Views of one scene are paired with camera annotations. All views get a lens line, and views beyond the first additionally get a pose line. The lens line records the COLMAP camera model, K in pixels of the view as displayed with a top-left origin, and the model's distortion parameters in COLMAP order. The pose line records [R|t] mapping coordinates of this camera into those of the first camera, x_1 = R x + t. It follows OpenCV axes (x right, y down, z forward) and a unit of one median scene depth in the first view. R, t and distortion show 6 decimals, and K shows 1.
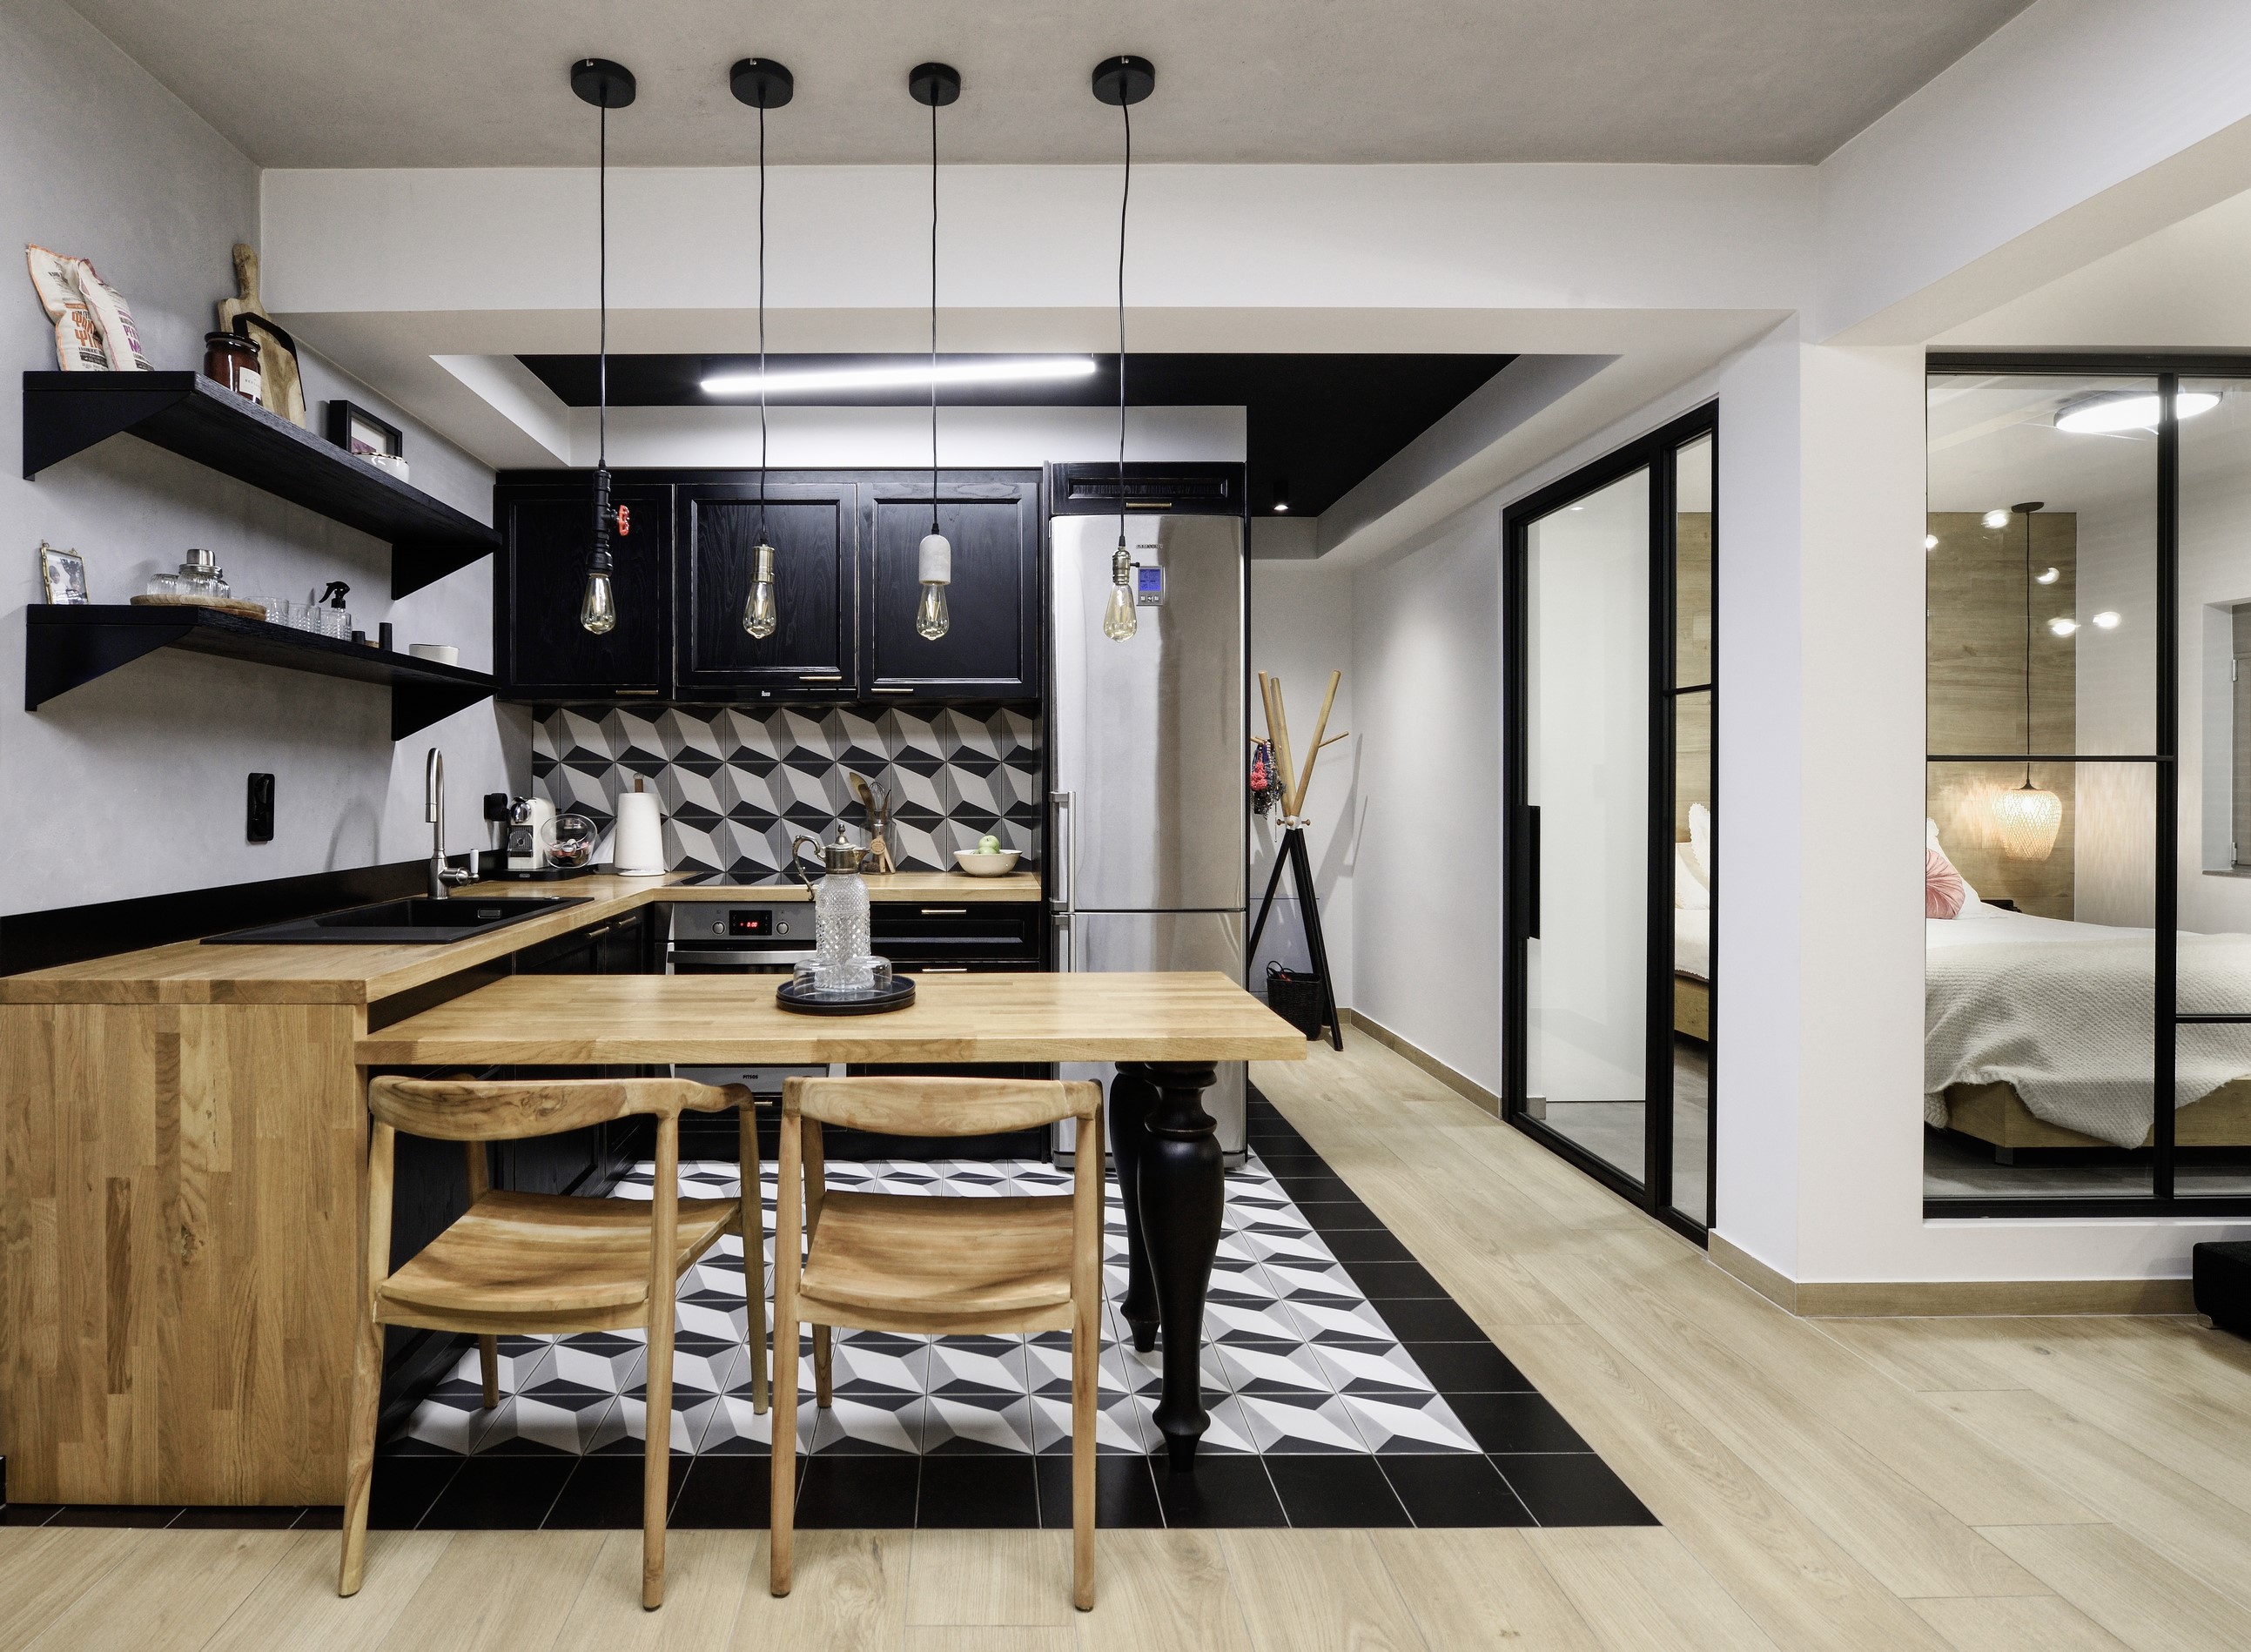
lens RADIAL K [[1077.7, 0, 1116.6], [0, 1077.7, 792.7], [0, 0, 1]] dist [-0.003516, -0.001286]
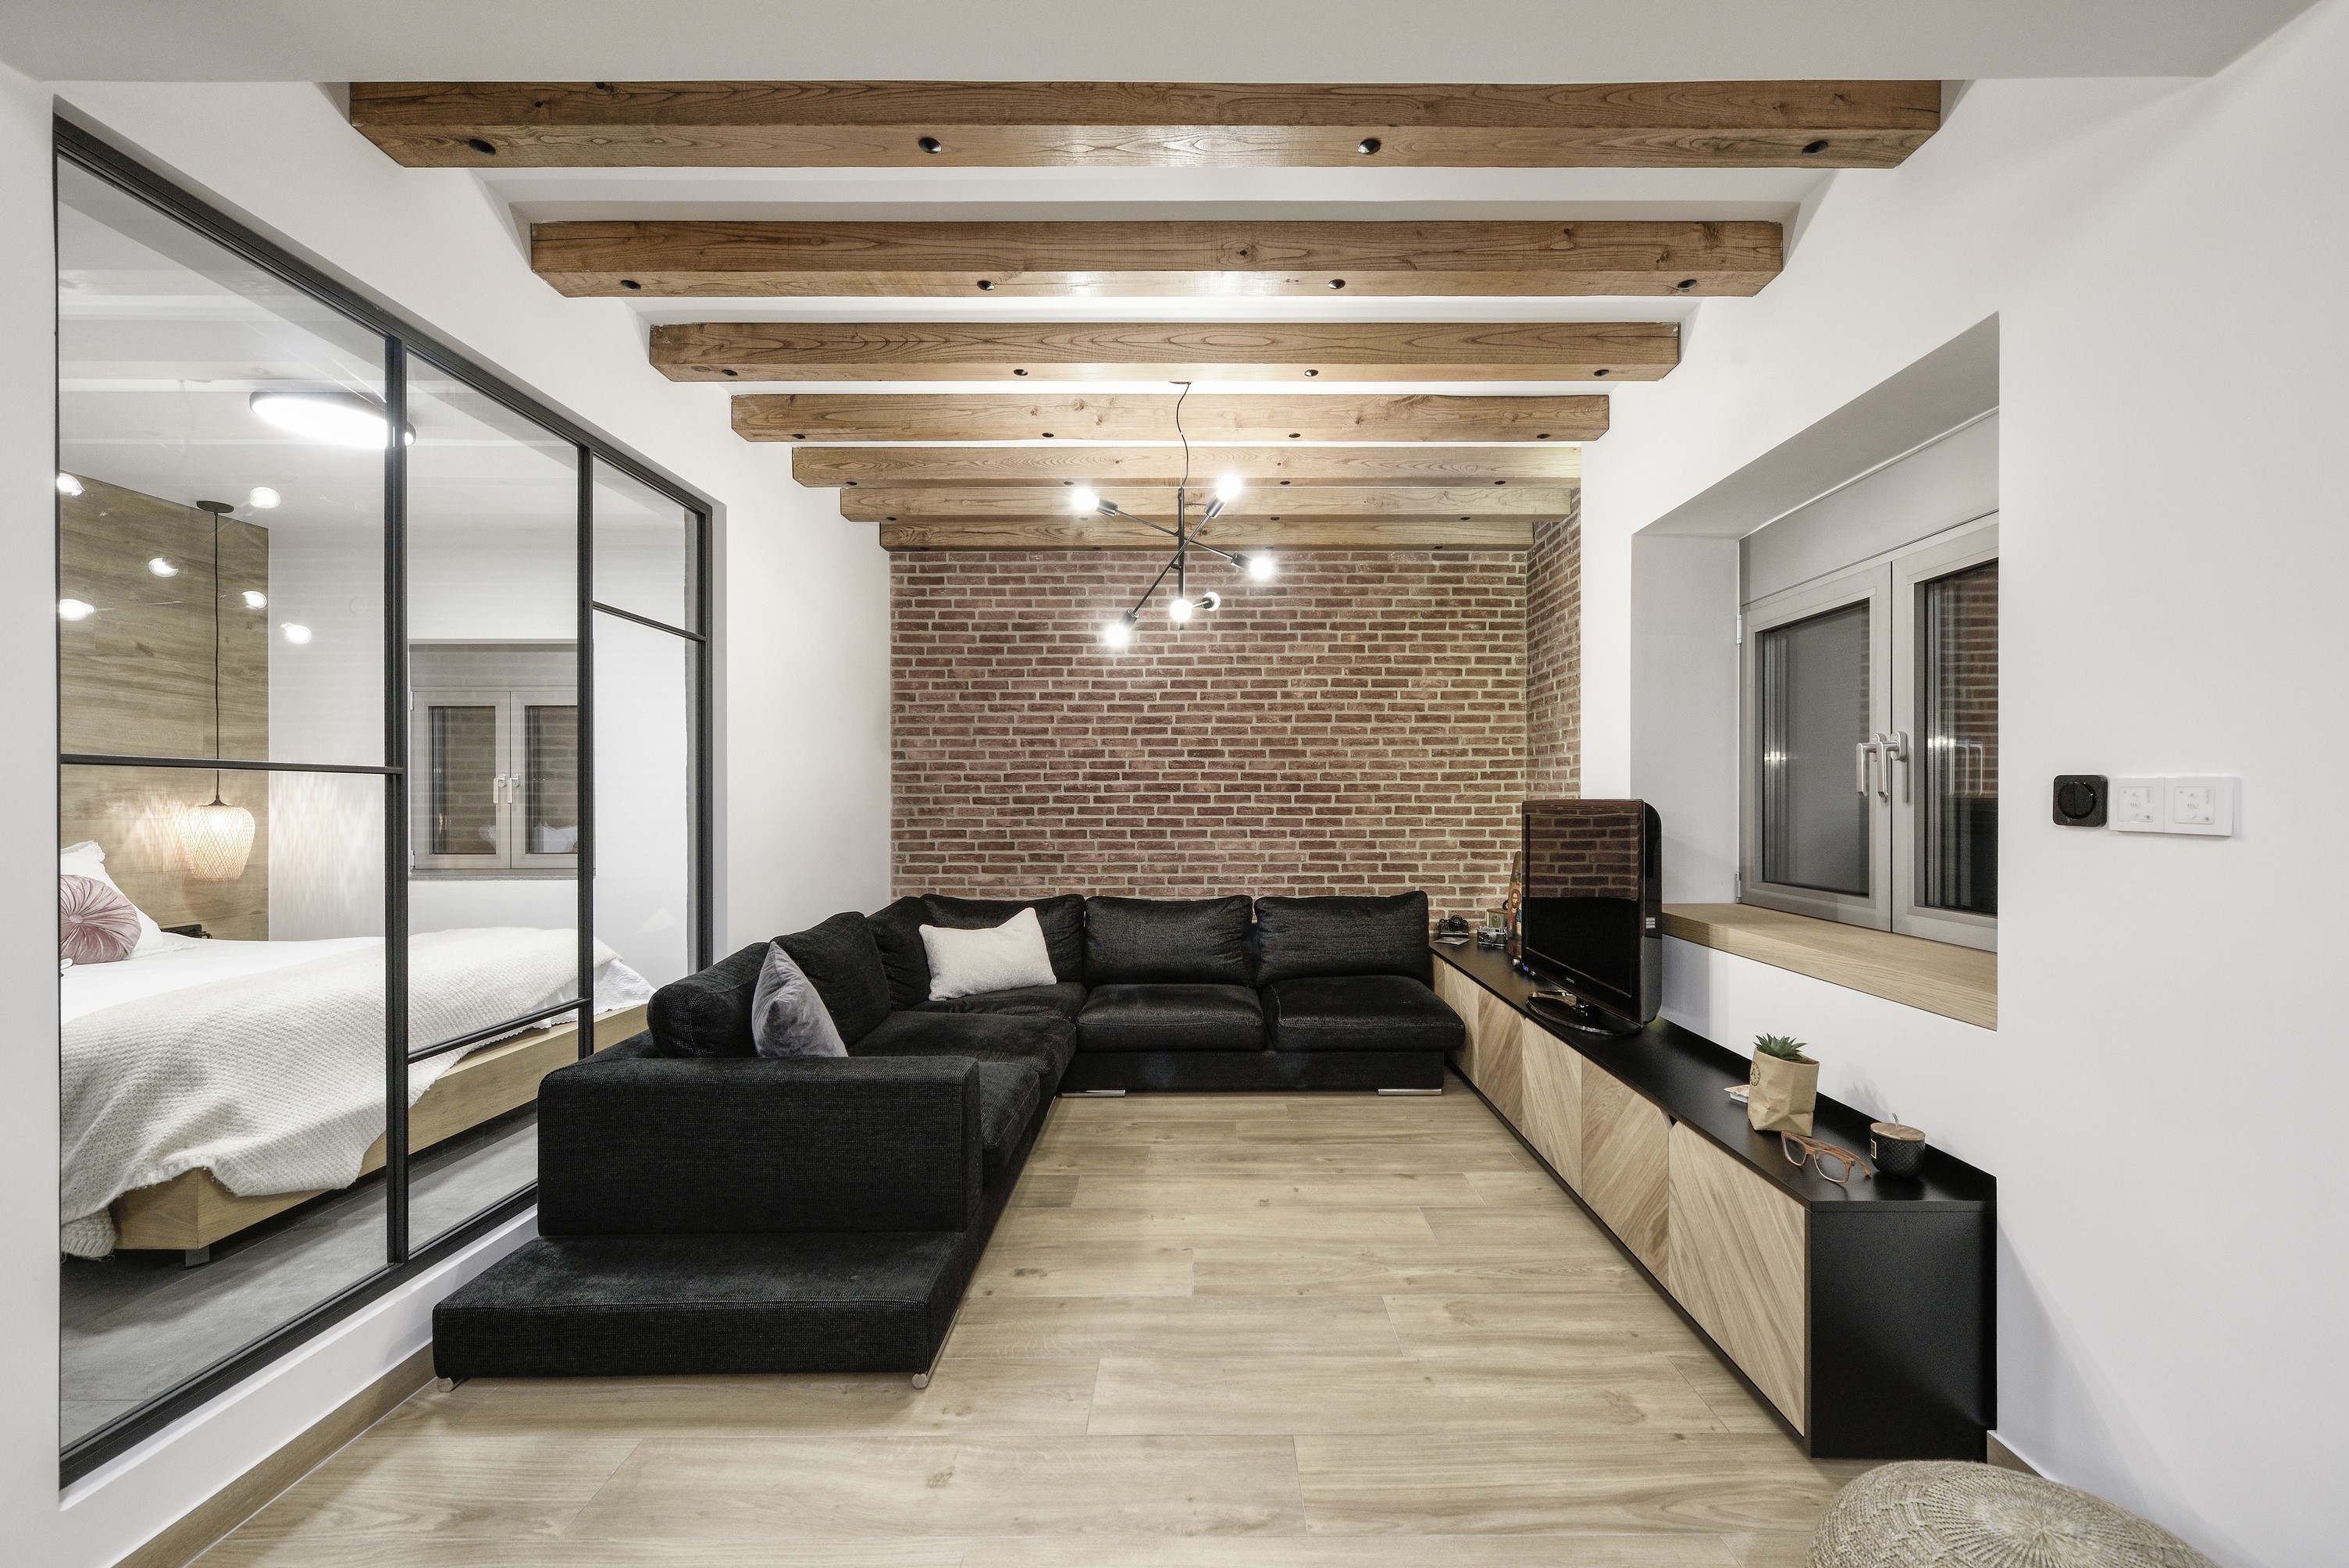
lens RADIAL K [[945.2, 0, 1163.4], [0, 945.2, 797.9], [0, 0, 1]] dist [-0.002173, 0.000432]
pose [[0.078197, -0.000395, 0.996938, 0.172721], [0.010738, 0.999942, -0.000446, -0.001482], [-0.996880, 0.010740, 0.078196, 0.212472]]
